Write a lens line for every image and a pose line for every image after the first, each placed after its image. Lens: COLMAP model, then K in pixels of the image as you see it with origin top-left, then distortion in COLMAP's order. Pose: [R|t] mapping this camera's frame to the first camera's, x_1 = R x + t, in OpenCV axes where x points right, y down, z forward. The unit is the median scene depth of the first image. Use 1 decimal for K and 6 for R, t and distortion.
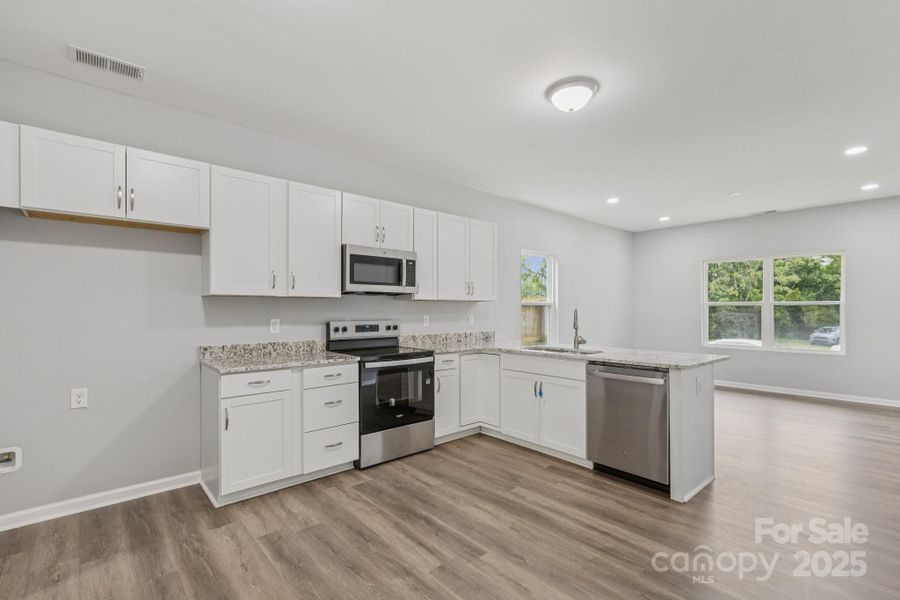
lens RADIAL K [[414.3, 0, 450.9], [0, 414.3, 310.8], [0, 0, 1]] dist [0.000731, -0.000063]
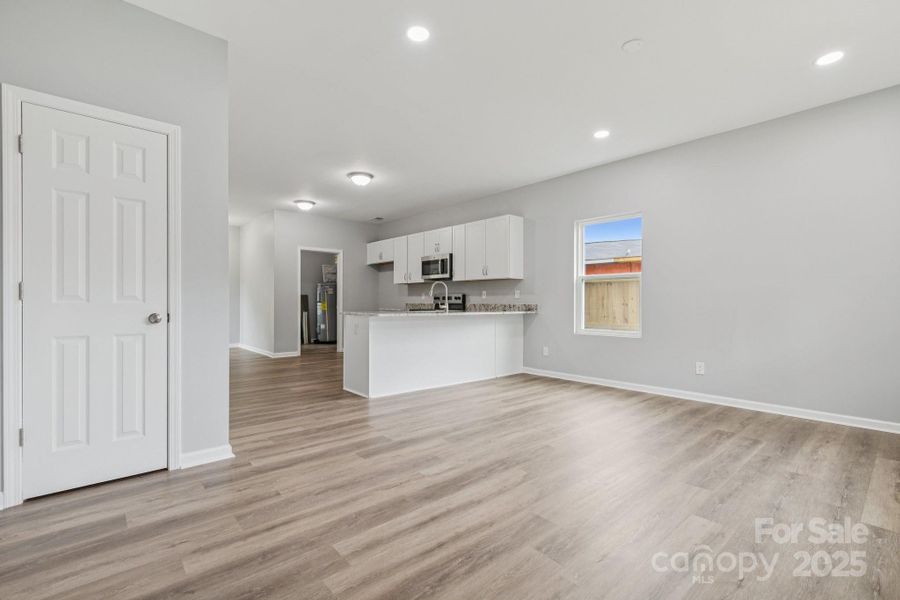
lens RADIAL K [[396.7, 0, 450.3], [0, 396.7, 305.3], [0, 0, 1]] dist [-0.014315, -0.000069]
pose [[-0.004949, 0.007416, -0.999960, 1.881583], [-0.008043, 0.999940, 0.007456, 0.073386], [0.999955, 0.008079, -0.004889, 1.230516]]
